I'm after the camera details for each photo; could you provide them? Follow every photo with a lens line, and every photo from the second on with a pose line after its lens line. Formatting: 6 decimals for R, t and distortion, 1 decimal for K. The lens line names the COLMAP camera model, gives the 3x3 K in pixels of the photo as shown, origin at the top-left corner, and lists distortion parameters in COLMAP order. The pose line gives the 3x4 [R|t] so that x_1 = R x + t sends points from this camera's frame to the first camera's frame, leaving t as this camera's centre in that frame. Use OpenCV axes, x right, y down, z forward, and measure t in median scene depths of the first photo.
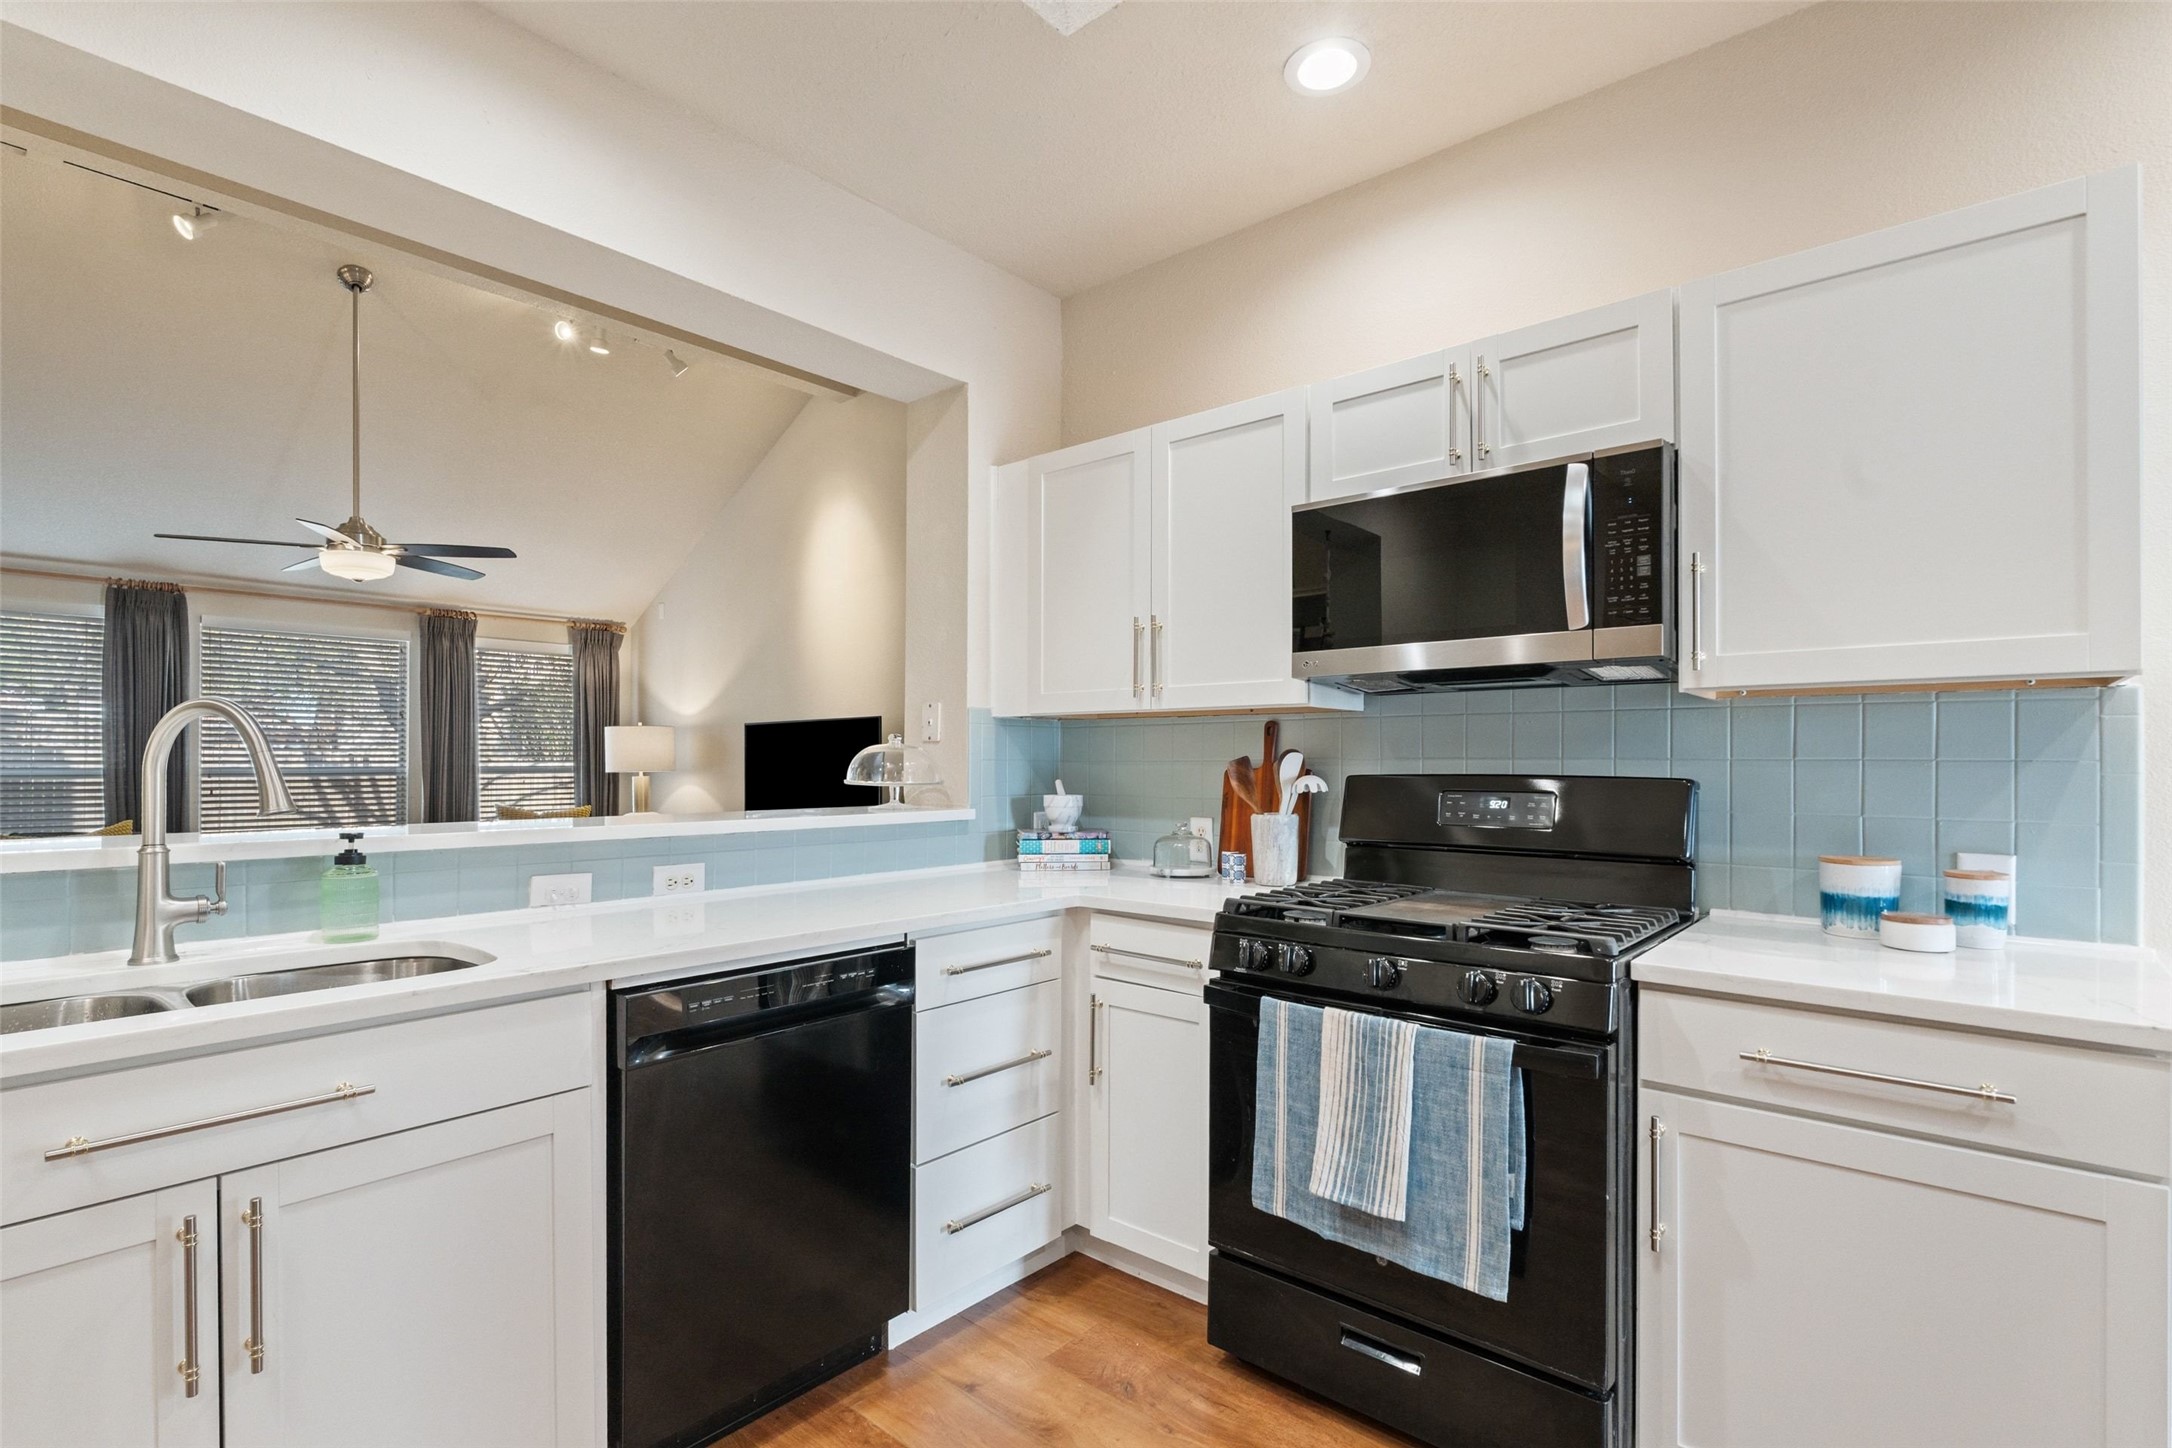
lens RADIAL K [[1007.8, 0, 1085.1], [0, 1007.8, 752.8], [0, 0, 1]] dist [-0.002536, 0.000002]
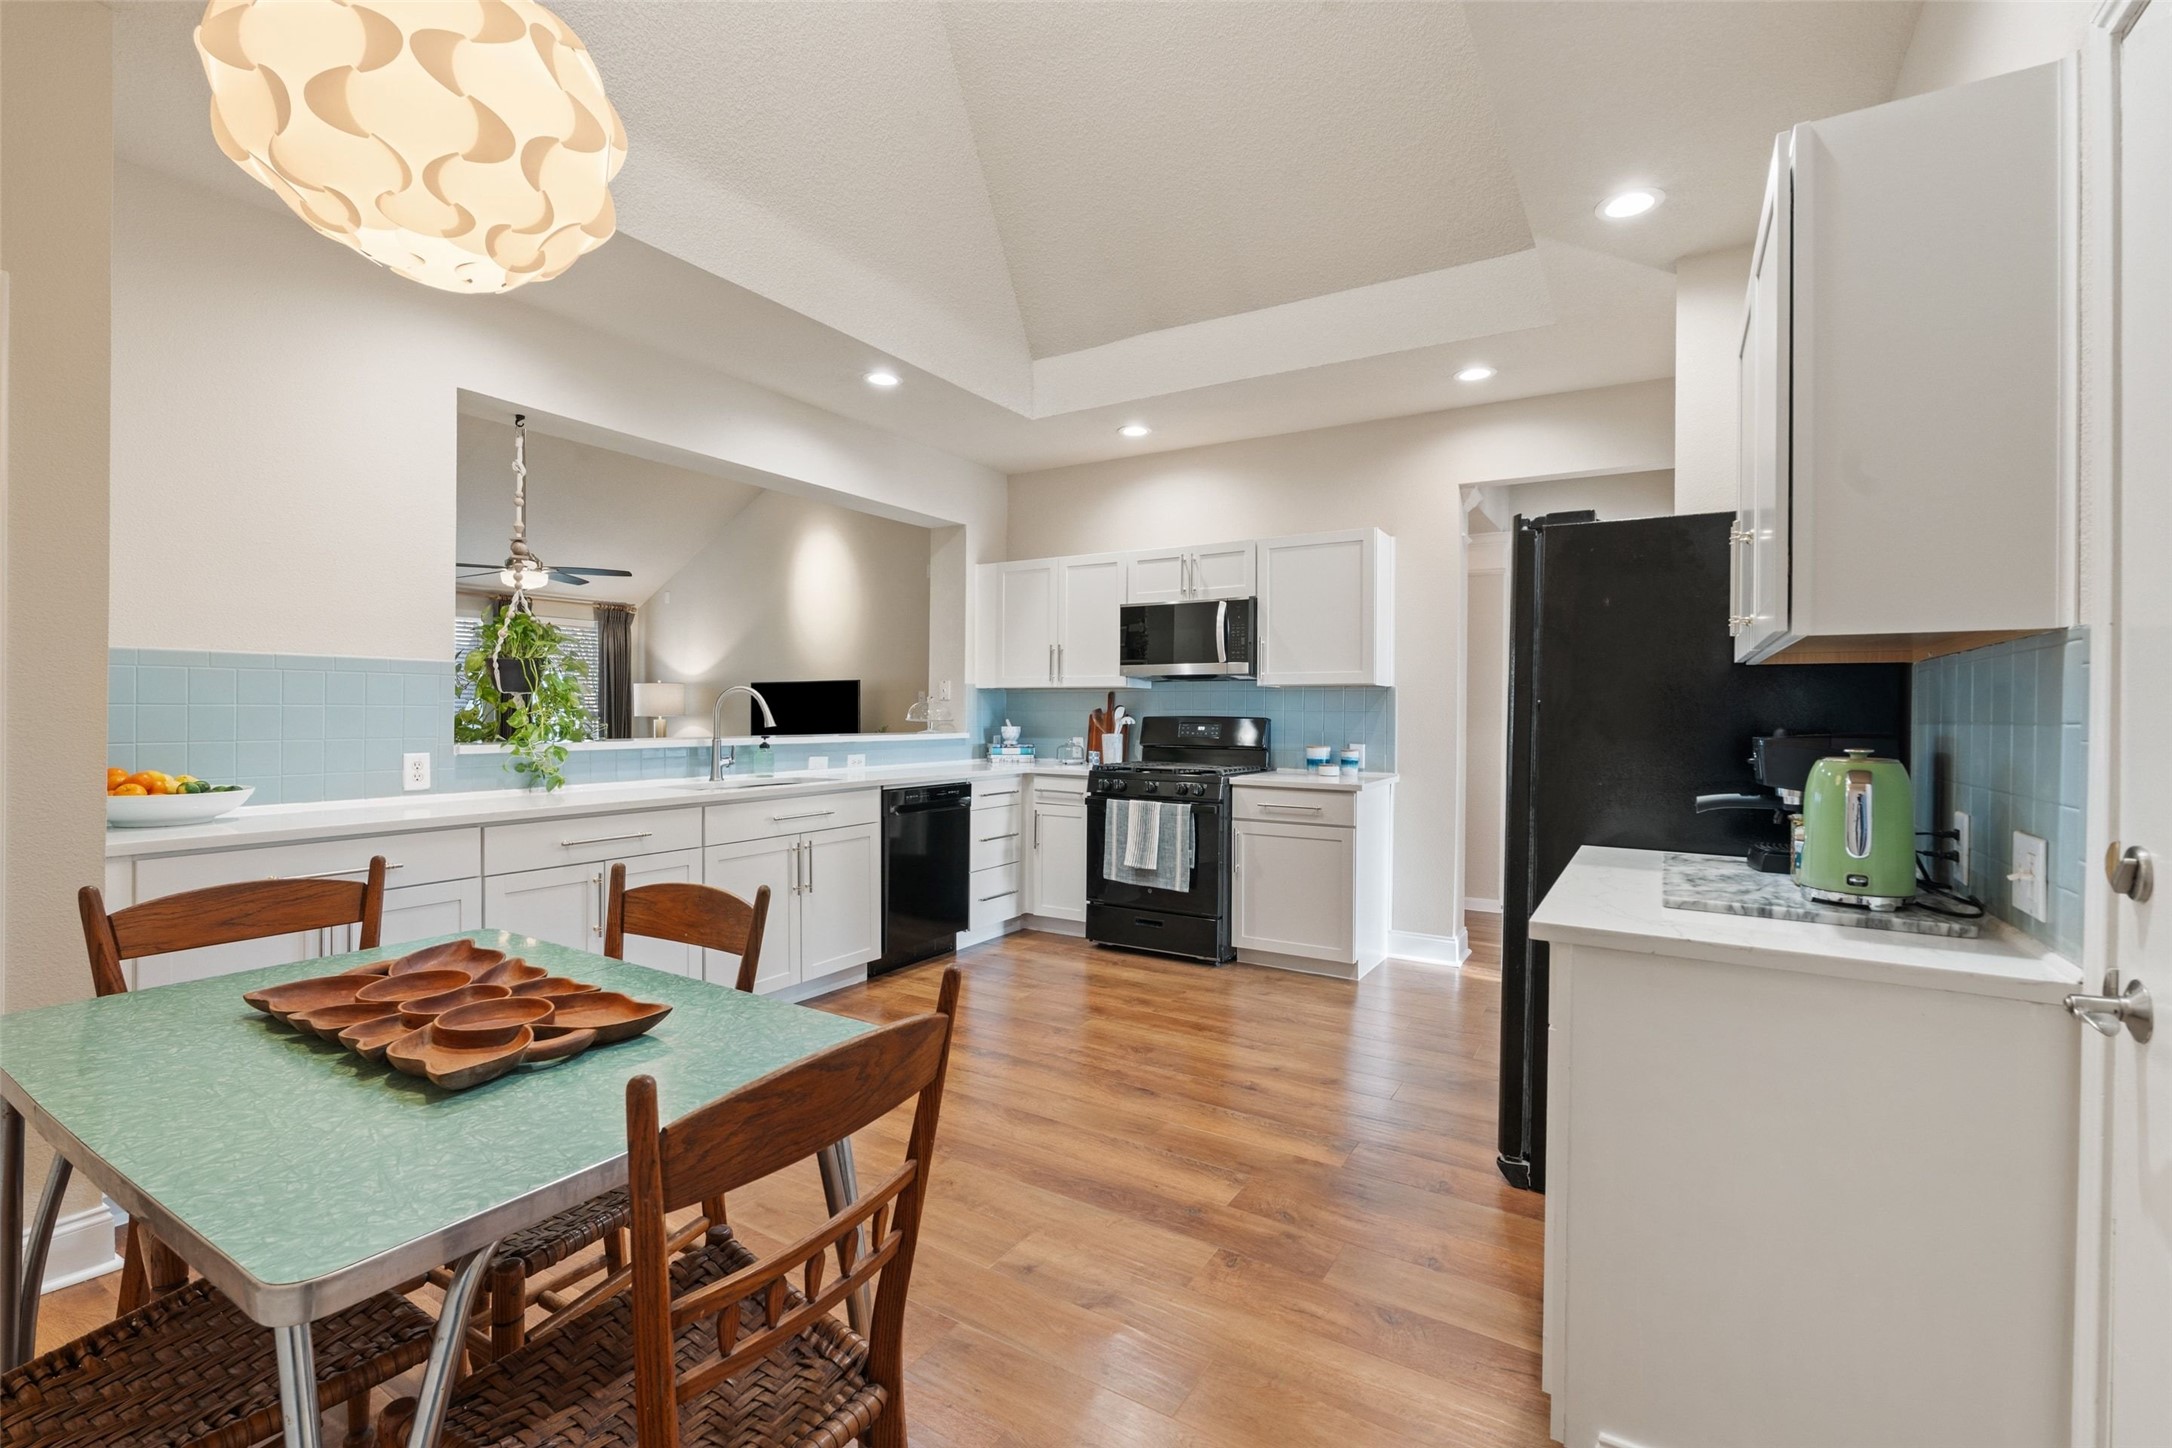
lens RADIAL K [[948.3, 0, 1086.8], [0, 948.3, 704.8], [0, 0, 1]] dist [-0.003977, 0.000221]
pose [[0.987183, 0.005045, 0.159513, -0.229079], [-0.005593, 0.999980, 0.002987, -0.011321], [-0.159495, -0.003841, 0.987191, -1.200896]]
